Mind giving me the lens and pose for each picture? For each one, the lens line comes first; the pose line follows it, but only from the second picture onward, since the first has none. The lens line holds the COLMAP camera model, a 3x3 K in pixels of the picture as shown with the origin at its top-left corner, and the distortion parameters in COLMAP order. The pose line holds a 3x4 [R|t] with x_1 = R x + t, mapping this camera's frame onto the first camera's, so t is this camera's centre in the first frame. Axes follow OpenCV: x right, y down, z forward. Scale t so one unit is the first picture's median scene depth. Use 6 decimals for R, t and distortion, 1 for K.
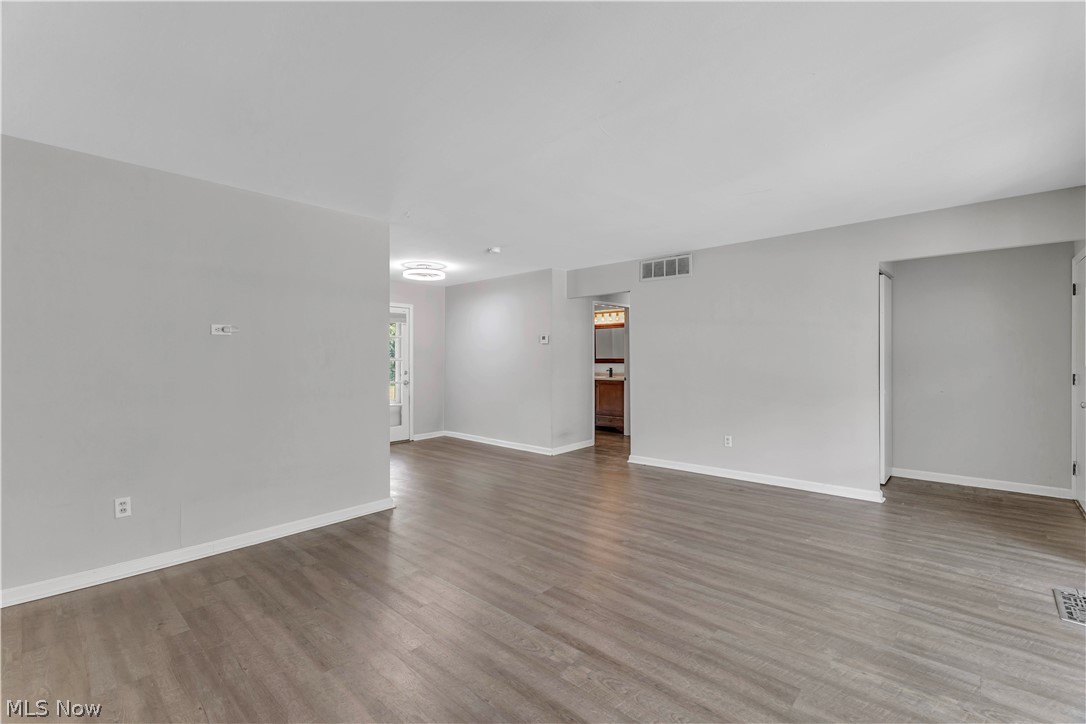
lens RADIAL K [[470.3, 0, 547.0], [0, 470.3, 350.6], [0, 0, 1]] dist [-0.005455, 0.001157]
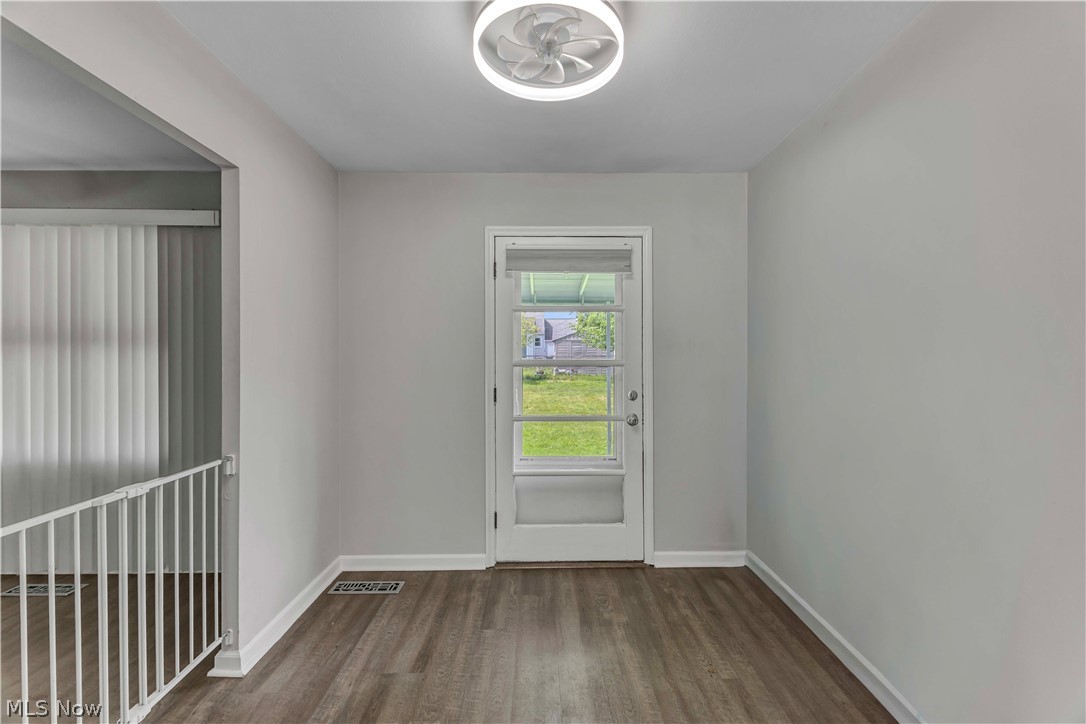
lens RADIAL K [[470.3, 0, 547.7], [0, 470.3, 344.6], [0, 0, 1]] dist [-0.005455, 0.001157]
pose [[0.690230, 0.000591, -0.723590, -0.186823], [-0.007630, 0.999950, -0.006462, 0.019408], [0.723550, 0.009981, 0.690200, 2.146136]]
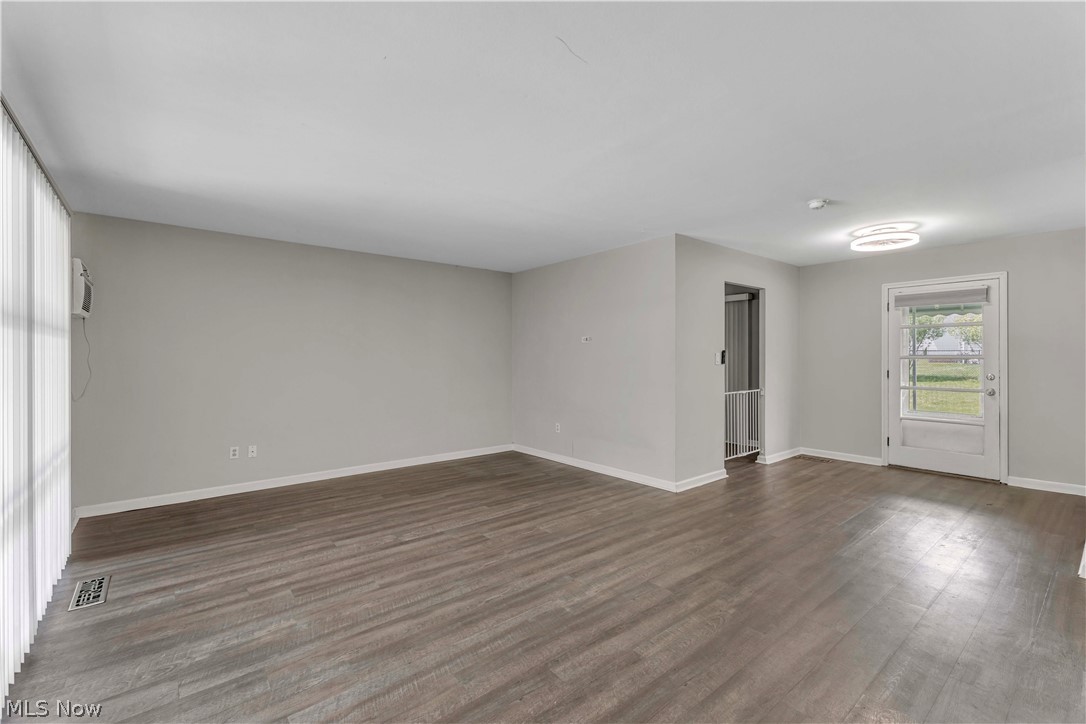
lens RADIAL K [[470.3, 0, 539.4], [0, 470.3, 369.6], [0, 0, 1]] dist [-0.005455, 0.001157]
pose [[-0.144716, 0.044723, -0.988462, 1.406493], [0.015536, 0.998958, 0.042923, -0.004818], [0.989351, -0.009145, -0.145260, 1.517871]]
